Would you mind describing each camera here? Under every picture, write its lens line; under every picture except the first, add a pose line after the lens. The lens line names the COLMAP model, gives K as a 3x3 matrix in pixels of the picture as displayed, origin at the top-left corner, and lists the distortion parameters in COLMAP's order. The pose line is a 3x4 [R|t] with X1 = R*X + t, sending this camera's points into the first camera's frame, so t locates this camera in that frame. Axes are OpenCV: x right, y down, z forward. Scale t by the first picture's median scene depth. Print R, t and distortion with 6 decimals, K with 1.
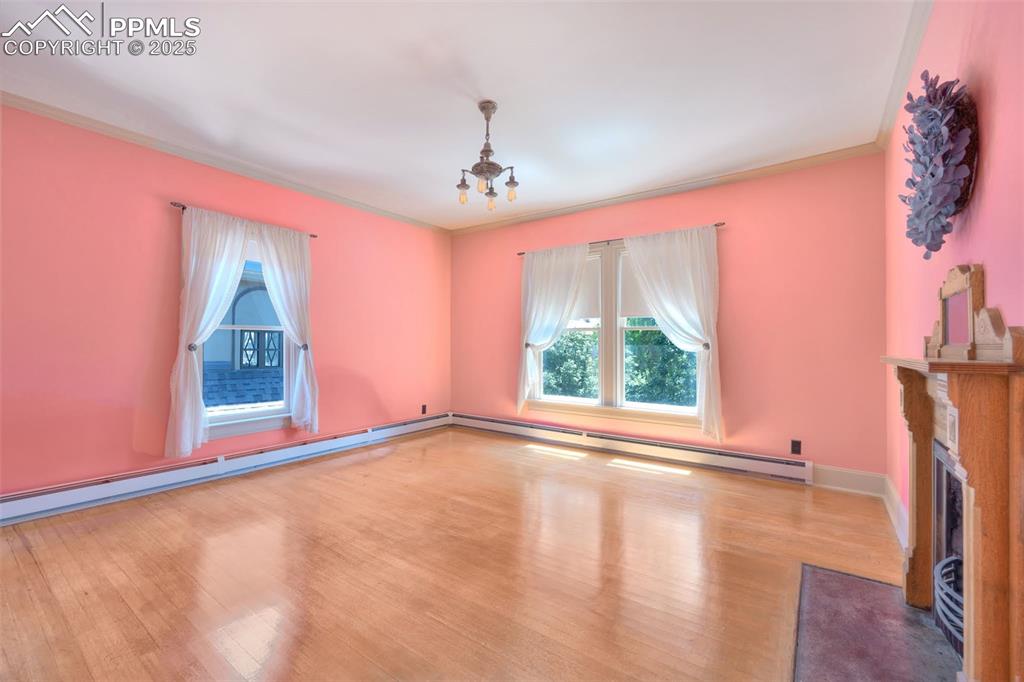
lens RADIAL K [[421.4, 0, 508.1], [0, 421.4, 343.3], [0, 0, 1]] dist [0.000820, 0.000220]
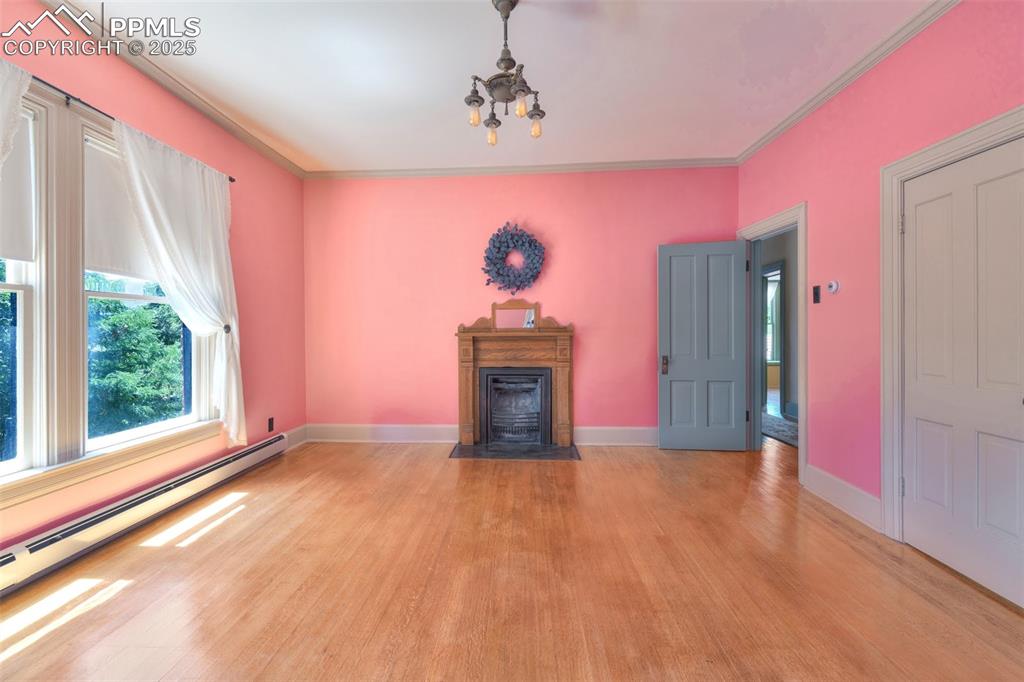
lens RADIAL K [[421.4, 0, 505.9], [0, 421.4, 335.1], [0, 0, 1]] dist [0.000820, 0.000220]
pose [[-0.559159, -0.014416, 0.828935, -0.480888], [-0.010765, 0.999891, 0.010127, 0.004879], [-0.828990, -0.003261, -0.559253, 1.027068]]
